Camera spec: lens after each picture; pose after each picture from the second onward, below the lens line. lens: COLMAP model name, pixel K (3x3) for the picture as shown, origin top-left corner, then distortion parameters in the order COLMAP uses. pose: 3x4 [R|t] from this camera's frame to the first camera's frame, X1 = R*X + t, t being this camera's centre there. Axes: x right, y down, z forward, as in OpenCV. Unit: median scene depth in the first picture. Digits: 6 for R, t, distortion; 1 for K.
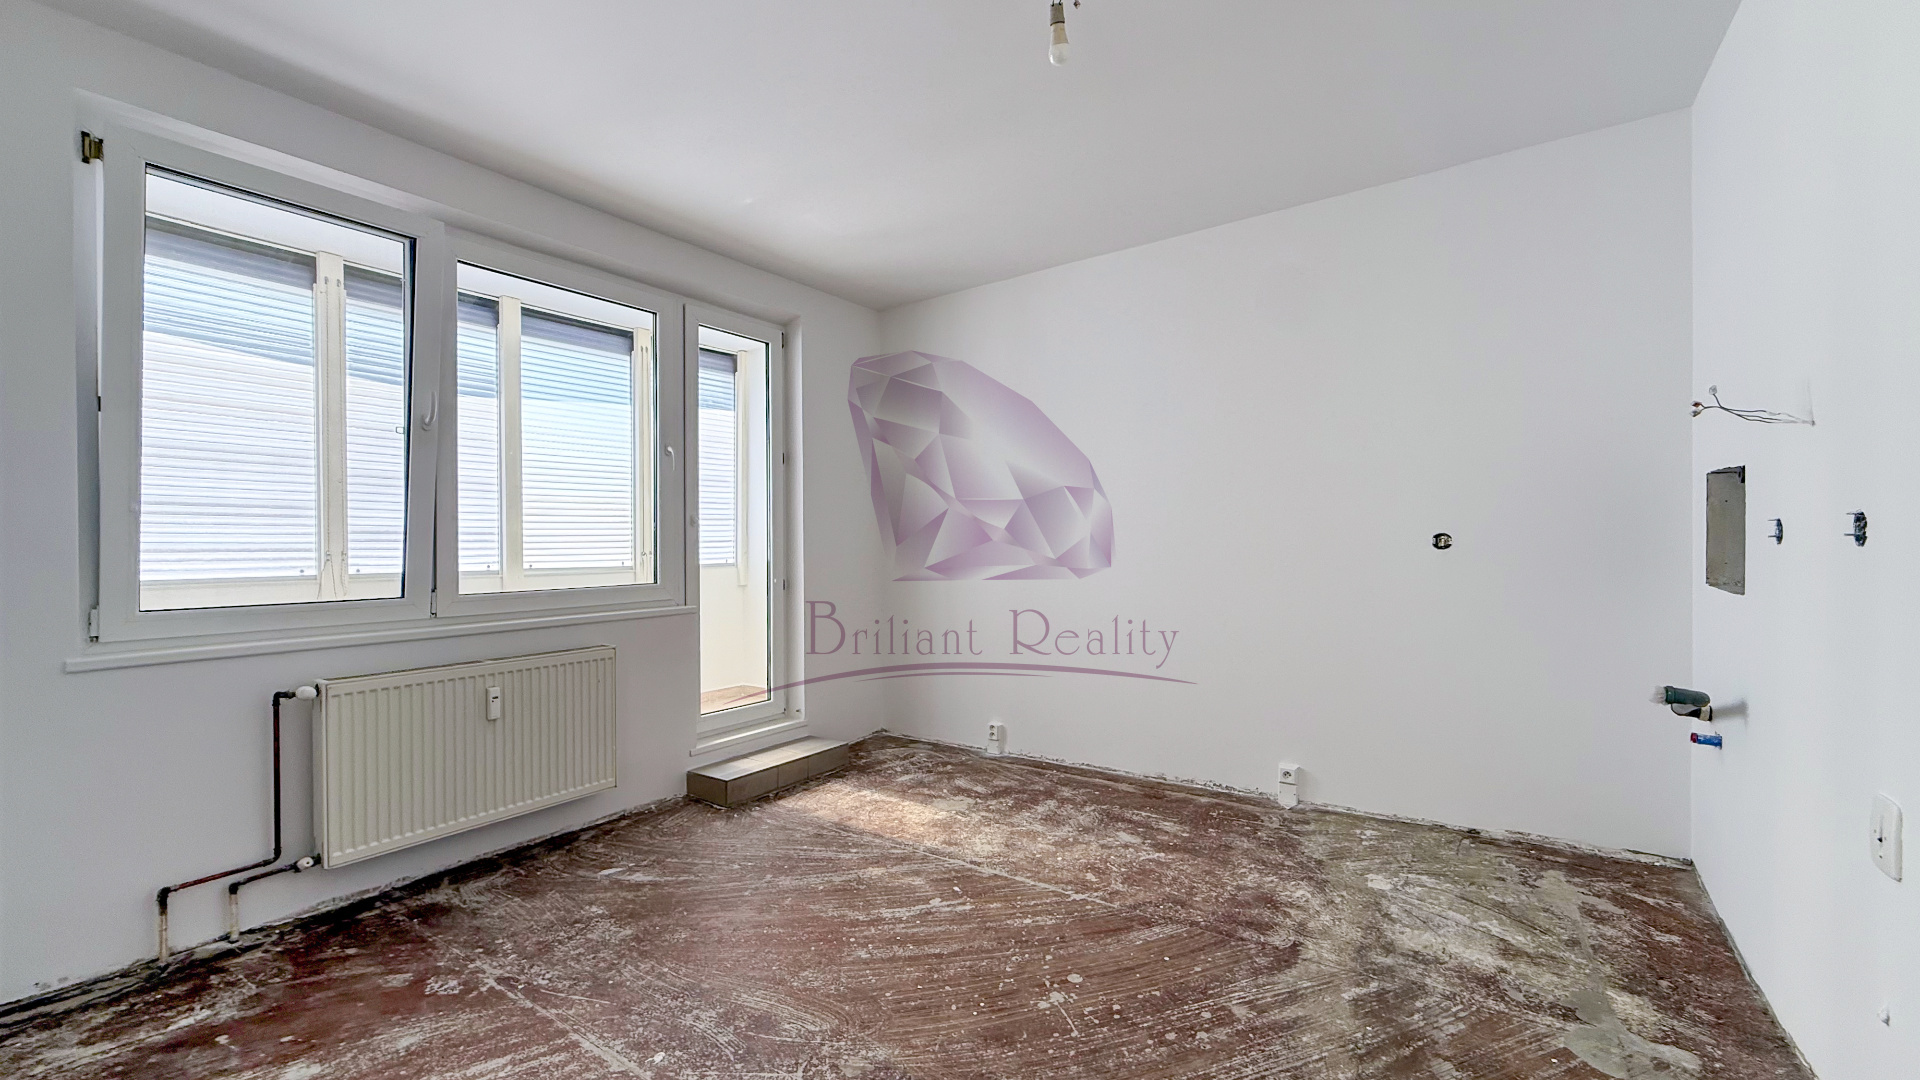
lens RADIAL K [[770.6, 0, 963.3], [0, 770.6, 548.2], [0, 0, 1]] dist [-0.001235, -0.000008]
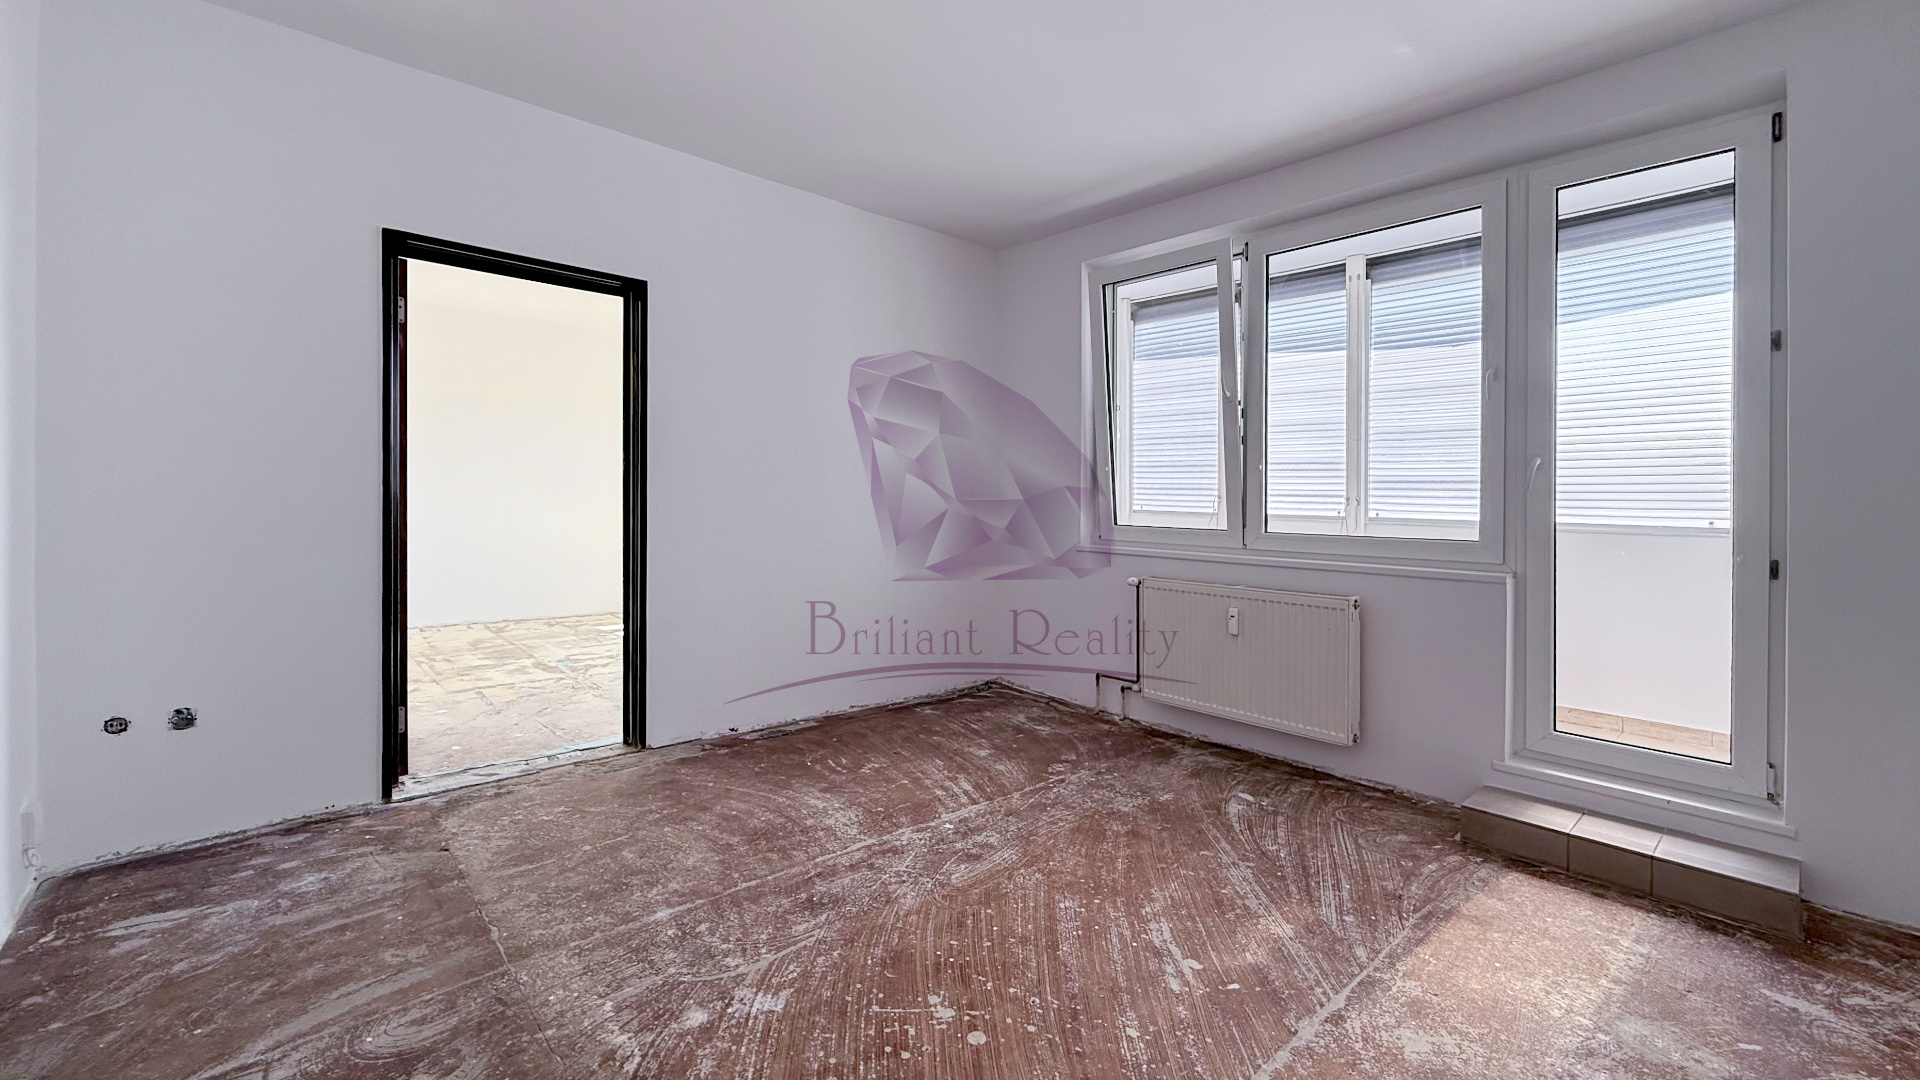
lens RADIAL K [[773.3, 0, 959.9], [0, 773.3, 501.2], [0, 0, 1]] dist [-0.000917, -0.000010]
pose [[-0.223035, 0.015375, -0.974689, 0.694807], [-0.017790, 0.999645, 0.019840, -0.004497], [0.974648, 0.021765, -0.222683, 0.874561]]
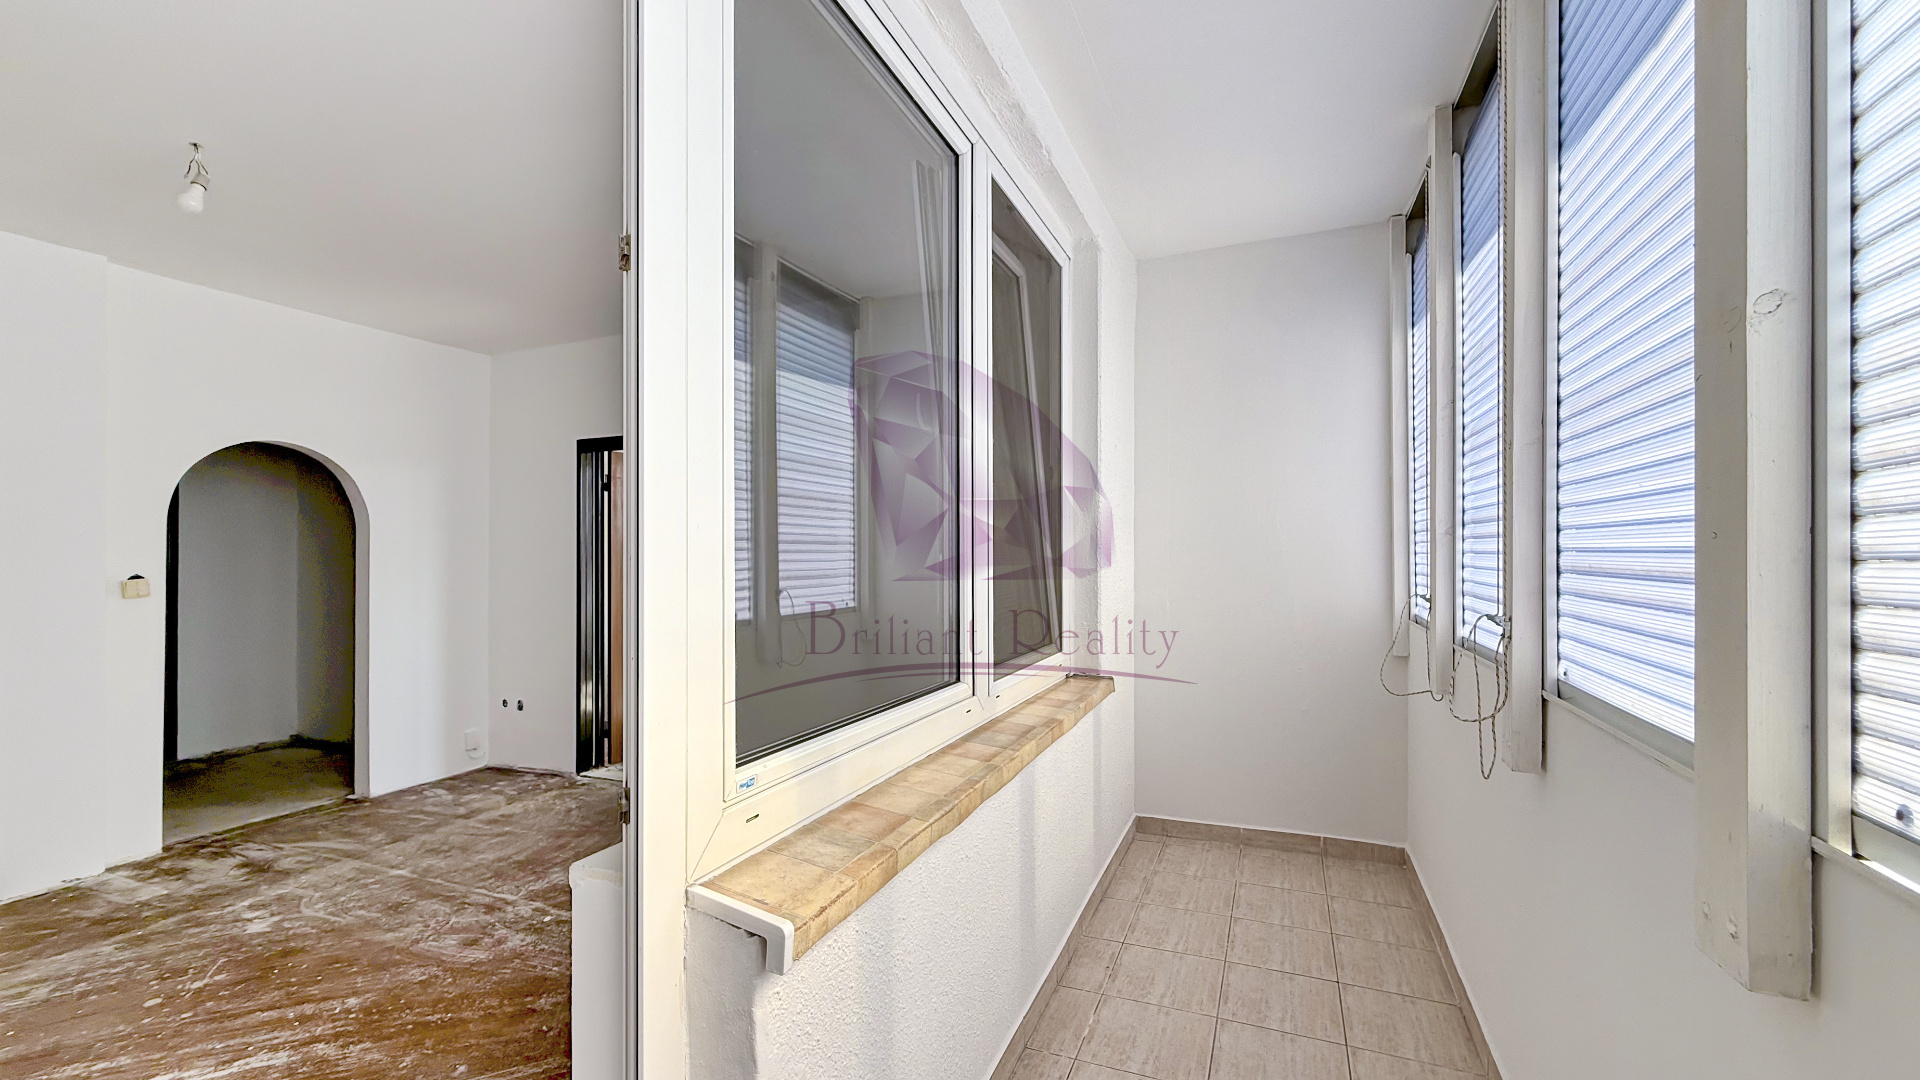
lens RADIAL K [[770.6, 0, 963.3], [0, 770.6, 548.2], [0, 0, 1]] dist [-0.001235, -0.000008]
pose [[-0.976226, 0.020258, -0.215808, -0.590563], [0.022491, 0.999716, -0.007893, -0.049204], [0.215586, -0.012559, -0.976404, 1.791916]]
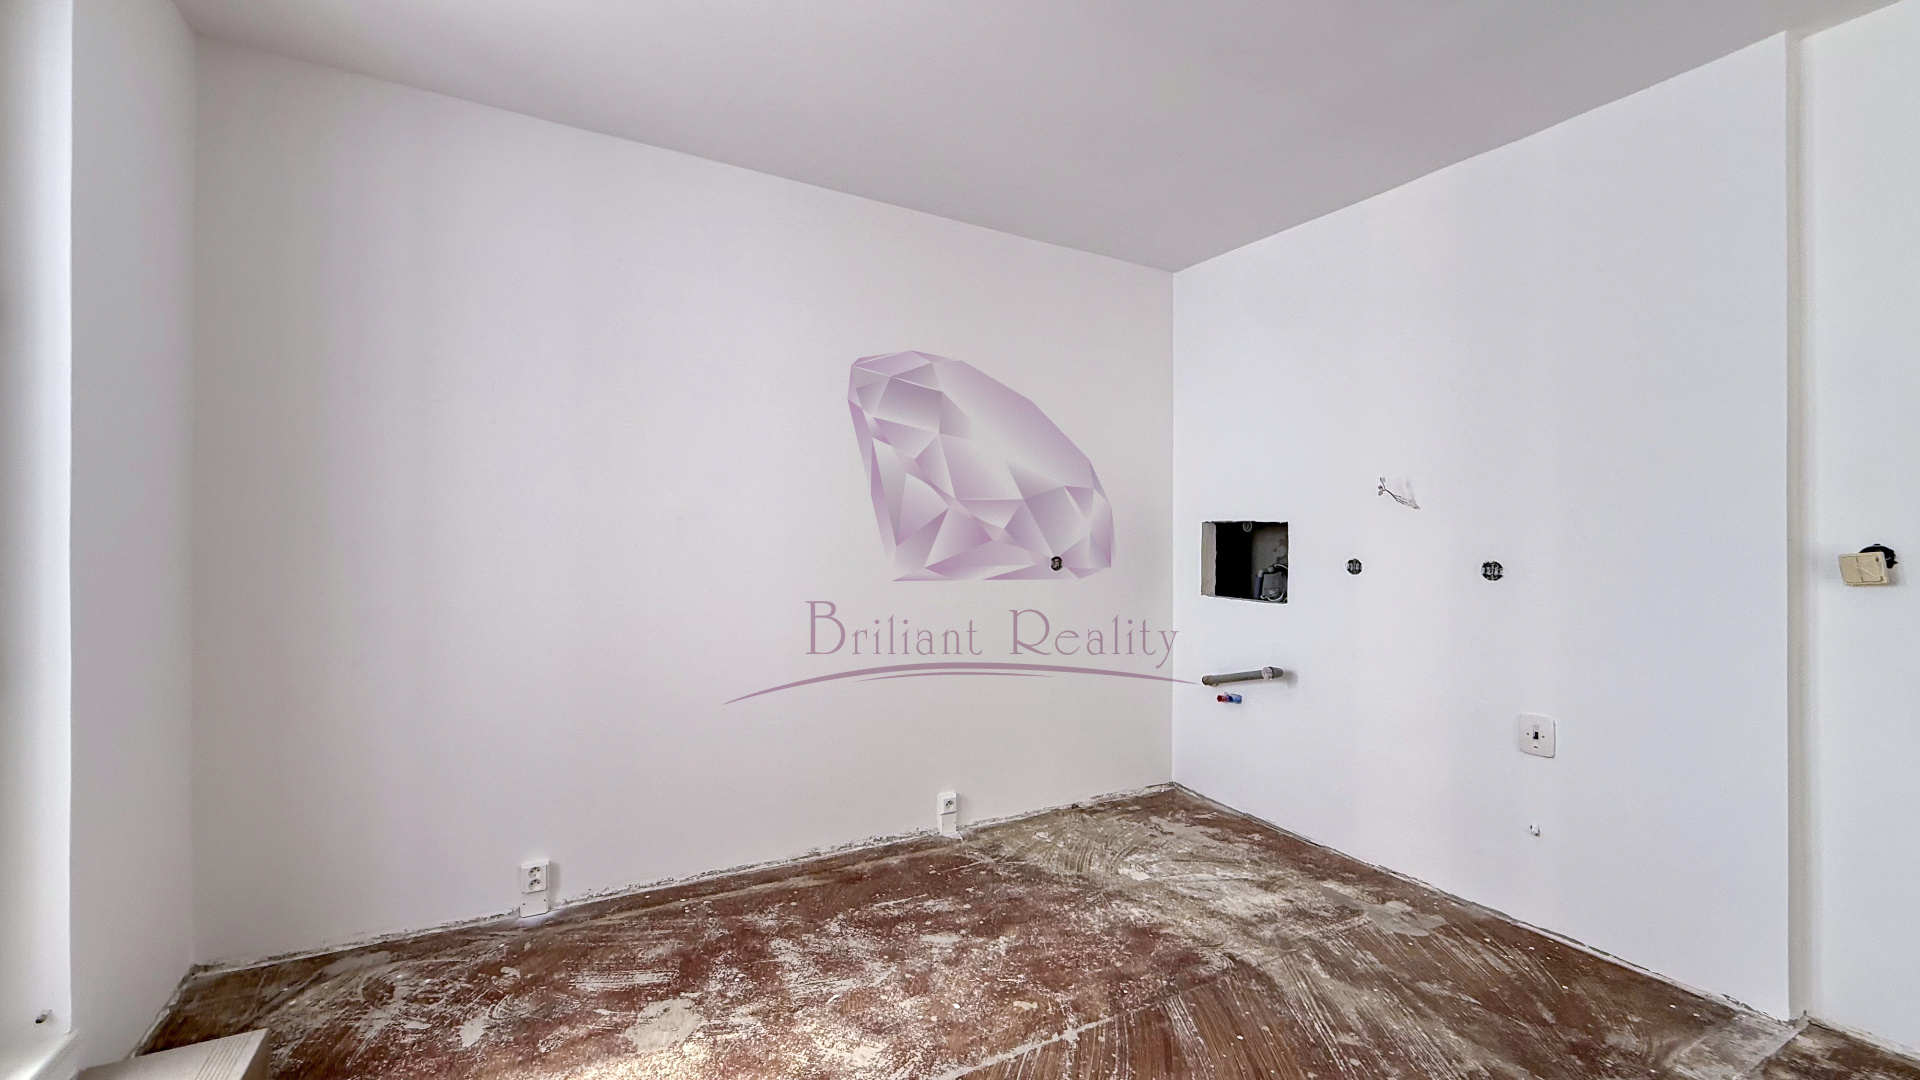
lens RADIAL K [[761.8, 0, 954.5], [0, 761.8, 490.7], [0, 0, 1]] dist [-0.001105, 0.000052]
pose [[0.436100, 0.084228, 0.895948, -0.588603], [-0.017663, 0.996220, -0.085057, -0.020573], [-0.899725, 0.021269, 0.435939, 0.715331]]
